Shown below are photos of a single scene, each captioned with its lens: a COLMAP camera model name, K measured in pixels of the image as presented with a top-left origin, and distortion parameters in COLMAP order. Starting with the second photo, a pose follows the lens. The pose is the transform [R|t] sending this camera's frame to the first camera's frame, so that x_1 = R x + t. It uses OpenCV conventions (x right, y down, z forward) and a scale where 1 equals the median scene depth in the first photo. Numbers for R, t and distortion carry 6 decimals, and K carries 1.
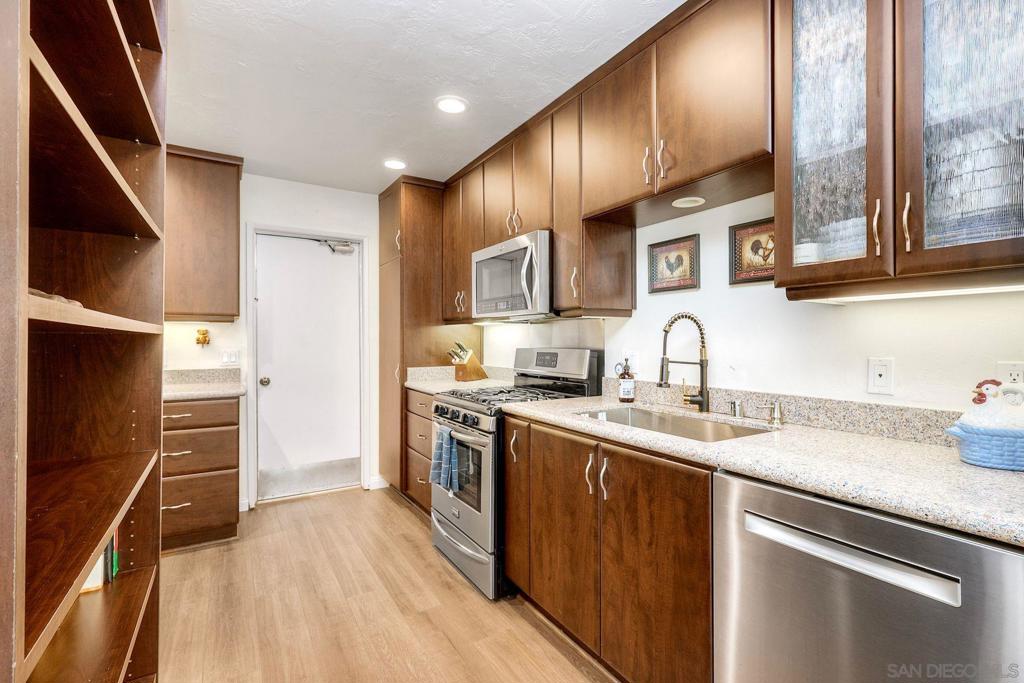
lens RADIAL K [[469.1, 0, 536.9], [0, 469.1, 339.5], [0, 0, 1]] dist [0.001700, 0.000154]
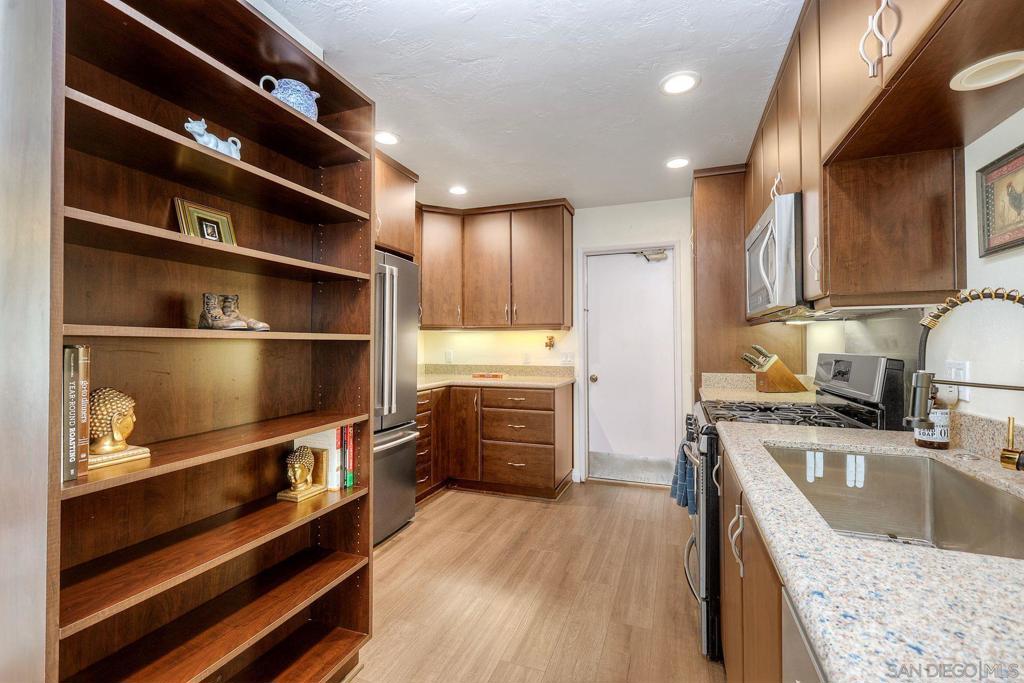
lens RADIAL K [[447.3, 0, 513.3], [0, 447.3, 340.2], [0, 0, 1]] dist [0.002824, 0.000223]
pose [[0.595018, -0.008569, -0.803667, 0.272196], [0.004124, 0.999963, -0.007609, 0.000346], [0.803702, 0.001214, 0.595031, 0.199277]]
